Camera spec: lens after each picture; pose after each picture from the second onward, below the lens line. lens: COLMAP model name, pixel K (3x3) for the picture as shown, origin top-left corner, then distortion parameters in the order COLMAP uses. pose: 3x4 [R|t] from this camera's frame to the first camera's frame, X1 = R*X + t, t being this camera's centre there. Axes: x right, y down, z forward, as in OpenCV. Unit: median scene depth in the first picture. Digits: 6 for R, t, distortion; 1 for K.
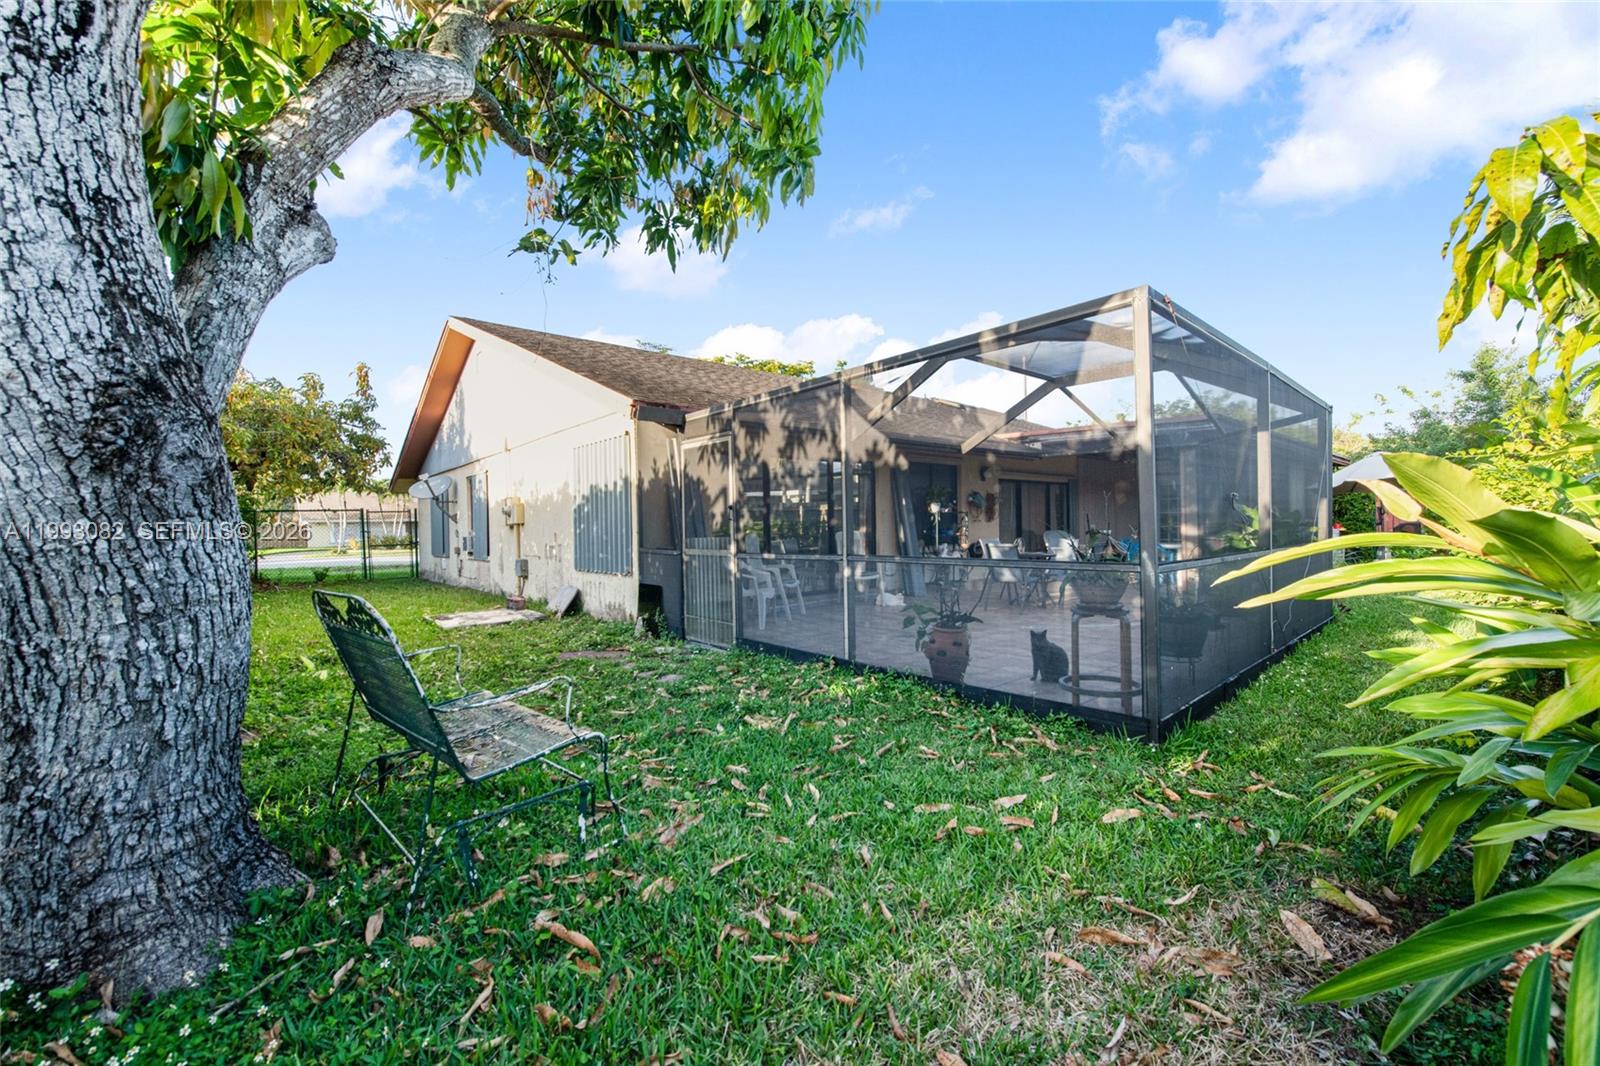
lens RADIAL K [[619.0, 0, 802.1], [0, 619.0, 522.4], [0, 0, 1]] dist [-0.001478, -0.000226]
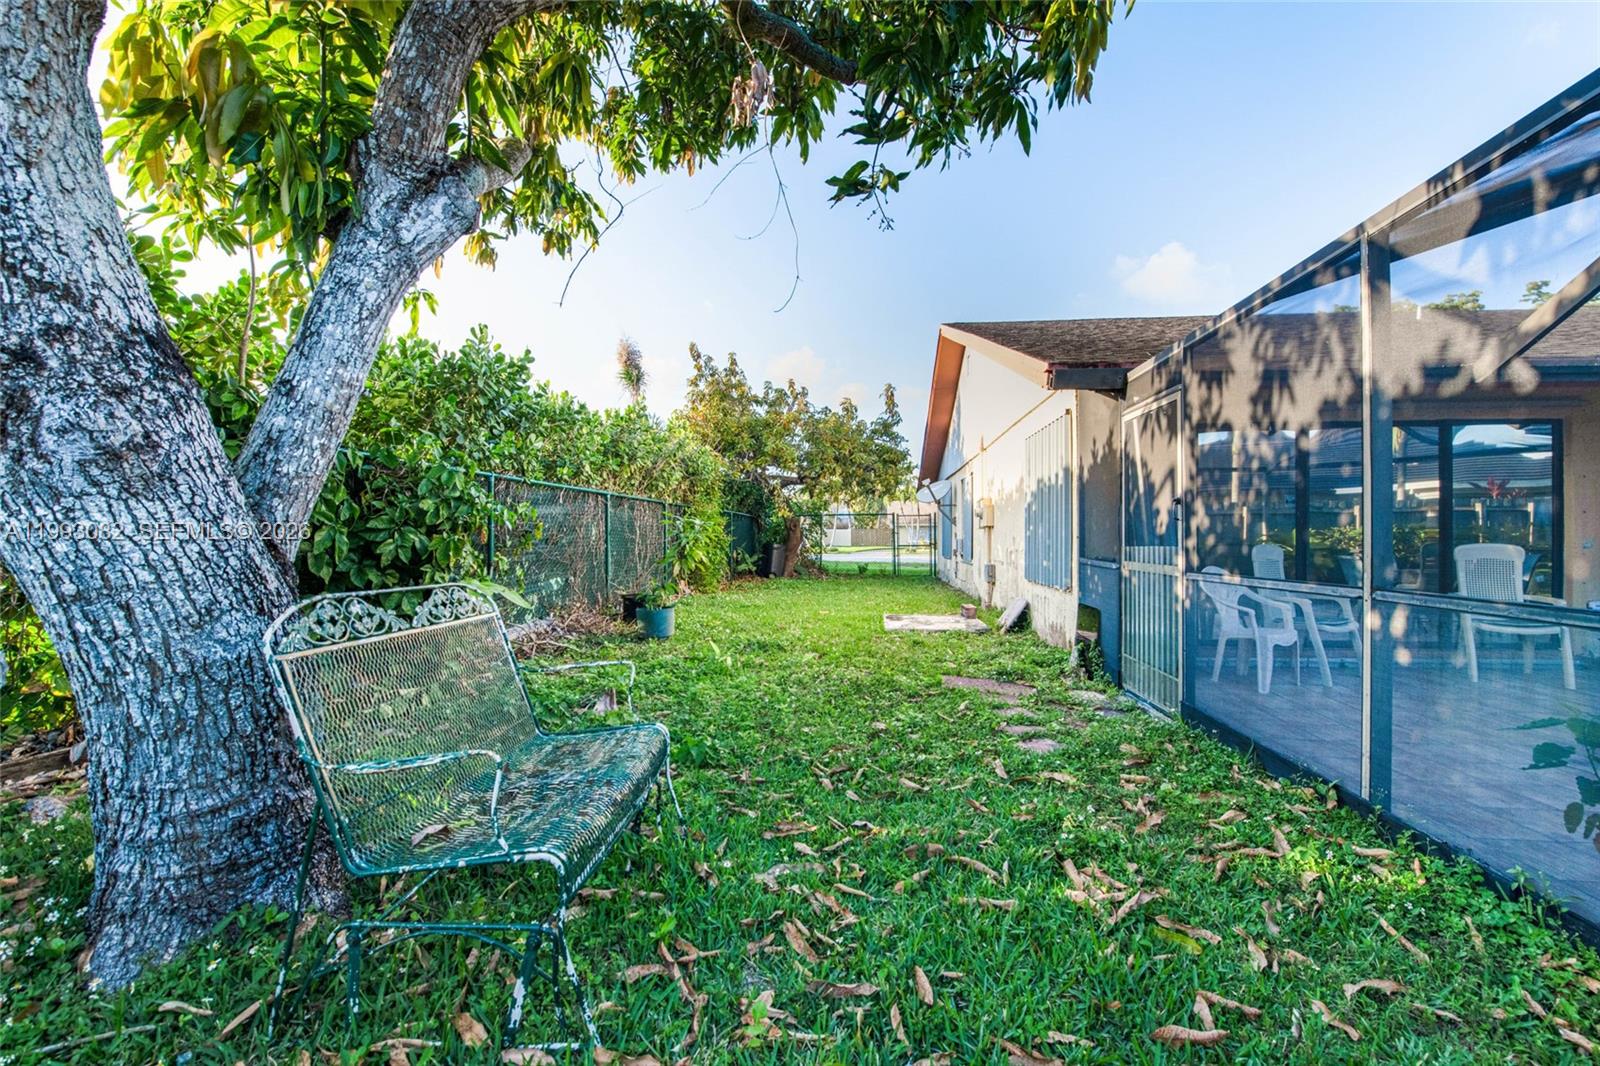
lens RADIAL K [[640.2, 0, 791.1], [0, 640.2, 528.5], [0, 0, 1]] dist [-0.022007, -0.000521]
pose [[0.686584, 0.010424, -0.726976, 0.125072], [-0.008703, 0.999943, 0.006118, 0.007853], [0.726998, 0.002127, 0.686636, 0.343985]]
